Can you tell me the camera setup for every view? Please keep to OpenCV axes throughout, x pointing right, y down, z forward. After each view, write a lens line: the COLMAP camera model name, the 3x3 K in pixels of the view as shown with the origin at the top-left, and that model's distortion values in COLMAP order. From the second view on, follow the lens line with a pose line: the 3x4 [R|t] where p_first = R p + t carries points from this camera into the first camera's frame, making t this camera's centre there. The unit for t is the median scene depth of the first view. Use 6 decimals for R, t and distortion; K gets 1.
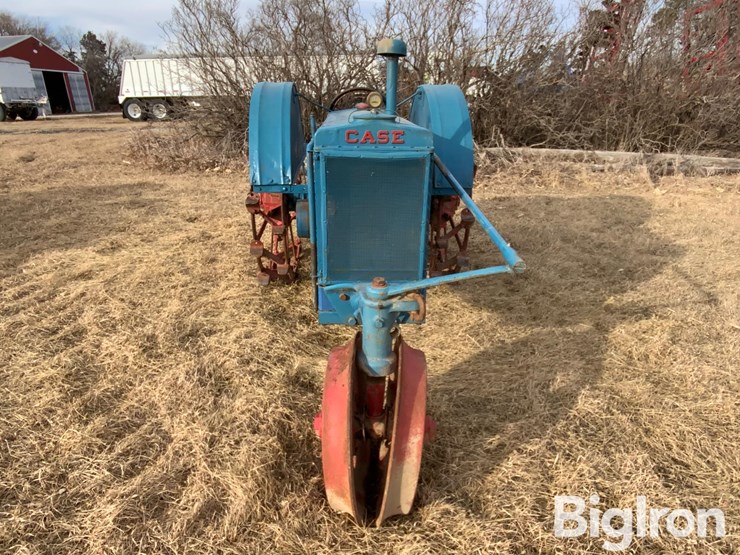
lens RADIAL K [[490.4, 0, 370.0], [0, 490.4, 277.5], [0, 0, 1]] dist [0.046986, -0.050884]
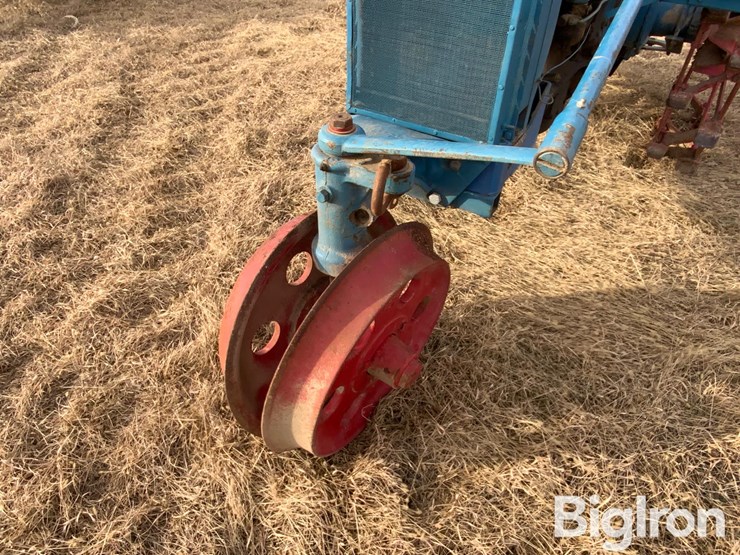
lens RADIAL K [[490.4, 0, 370.0], [0, 490.4, 277.5], [0, 0, 1]] dist [0.046986, -0.050884]
pose [[0.824279, 0.374164, -0.424929, 0.288318], [-0.208876, 0.898536, 0.386011, -0.046916], [0.526245, -0.229423, 0.818799, 0.421428]]
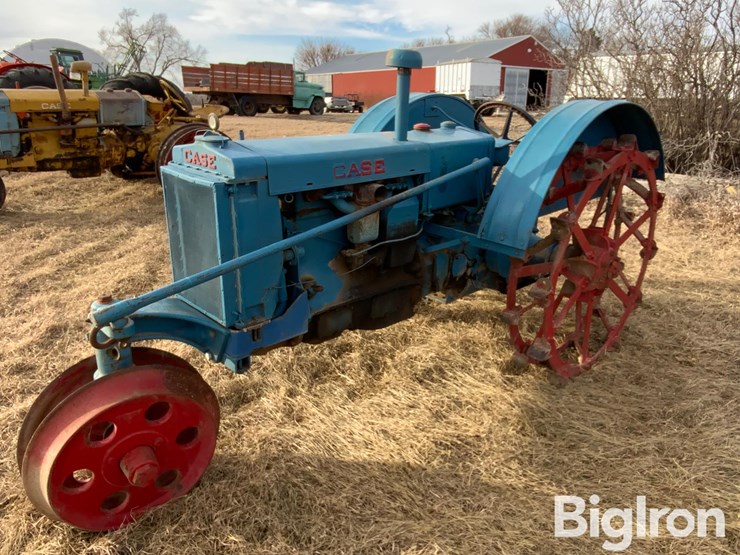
lens RADIAL K [[546.4, 0, 370.0], [0, 546.4, 277.5], [0, 0, 1]] dist [0.061880, -0.084008]
pose [[0.656813, 0.260471, -0.707638, 0.935839], [-0.282991, 0.954998, 0.088855, -0.227739], [0.698937, 0.141895, 0.700966, 0.474602]]
